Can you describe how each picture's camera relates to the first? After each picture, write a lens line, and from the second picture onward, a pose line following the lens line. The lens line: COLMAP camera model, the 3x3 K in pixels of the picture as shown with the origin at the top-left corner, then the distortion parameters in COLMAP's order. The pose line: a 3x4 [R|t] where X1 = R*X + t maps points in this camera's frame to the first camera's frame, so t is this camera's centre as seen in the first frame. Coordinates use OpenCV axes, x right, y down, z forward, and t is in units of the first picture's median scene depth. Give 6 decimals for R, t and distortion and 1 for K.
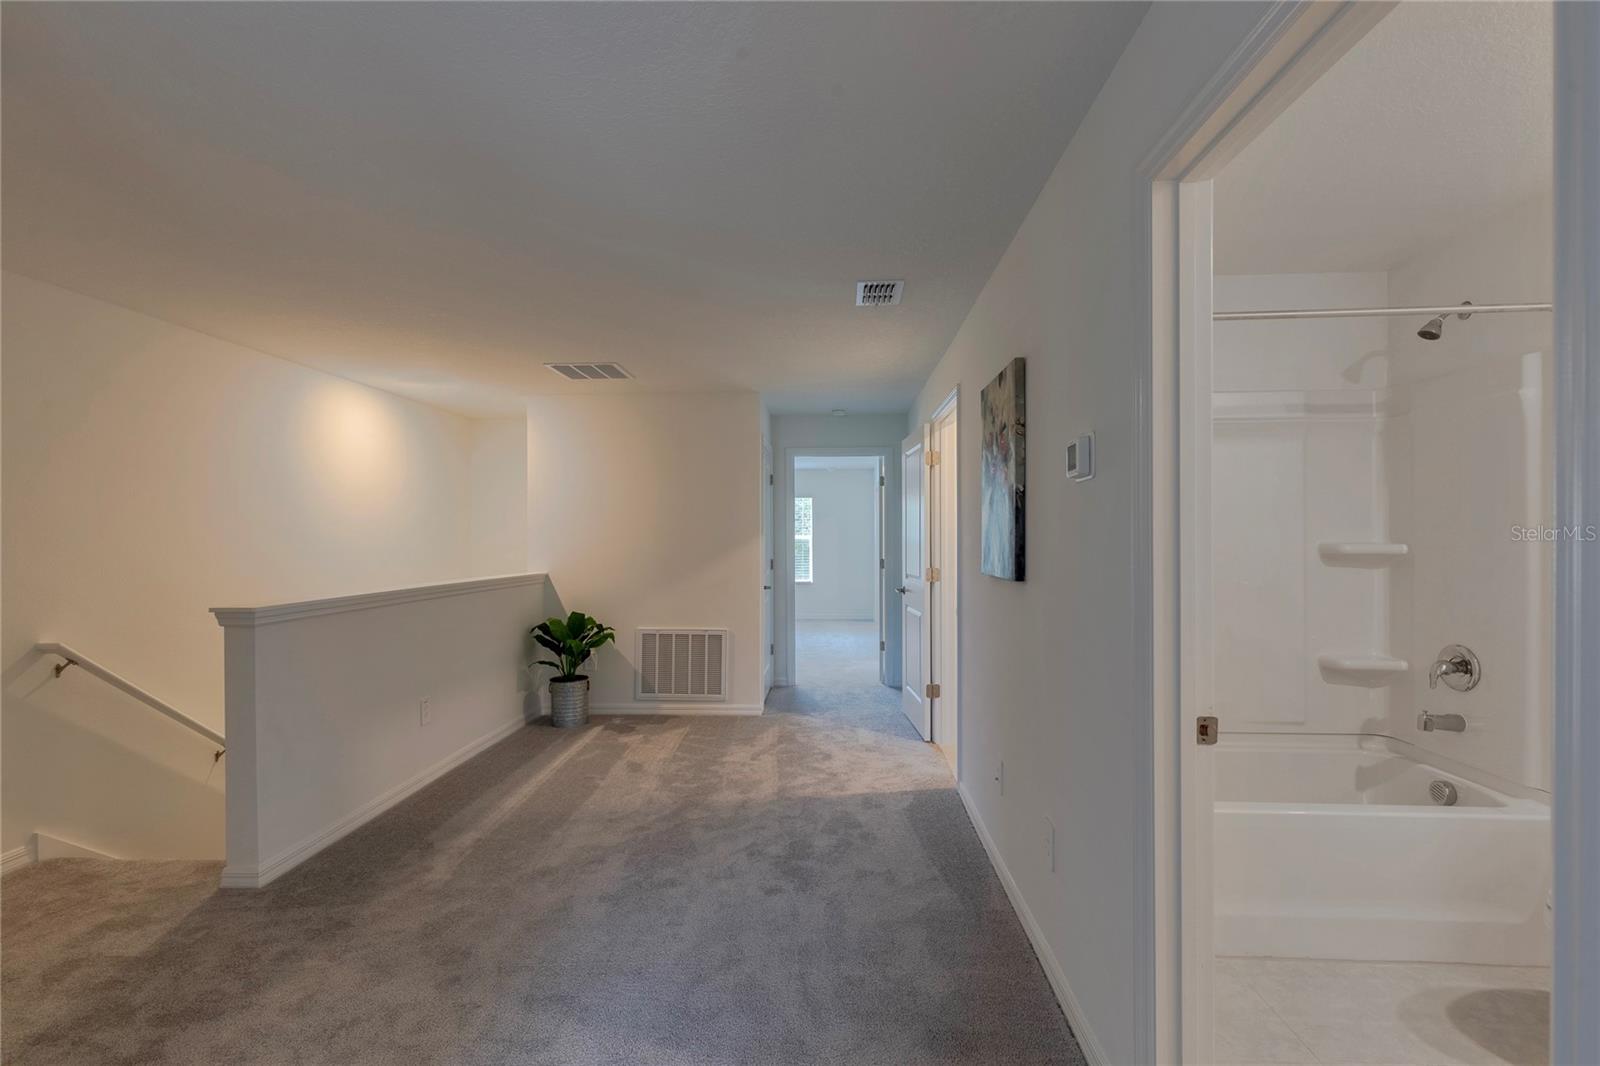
lens RADIAL K [[730.8, 0, 800.0], [0, 730.8, 533.0], [0, 0, 1]] dist [0.004232, -0.000479]
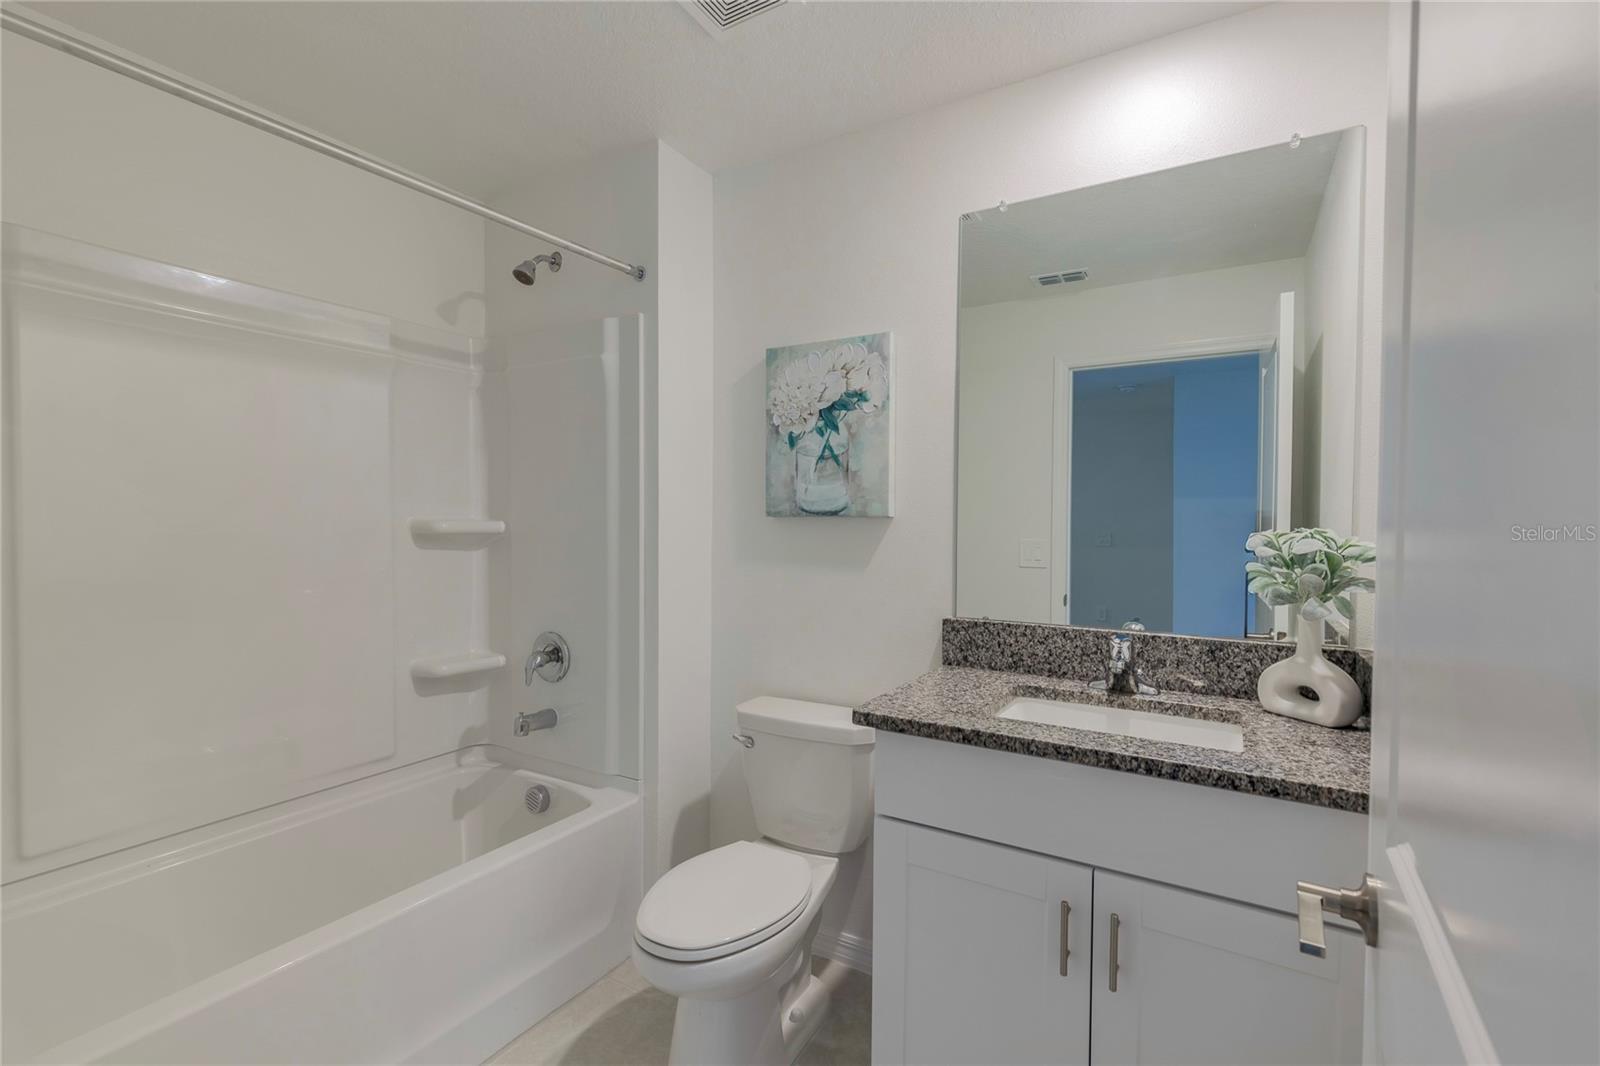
lens RADIAL K [[730.8, 0, 800.0], [0, 730.8, 533.0], [0, 0, 1]] dist [0.004232, -0.000479]
pose [[0.483592, -0.016115, 0.875145, 0.236249], [-0.005717, 0.999751, 0.021569, 0.008629], [-0.875275, -0.015434, 0.483380, 0.270940]]
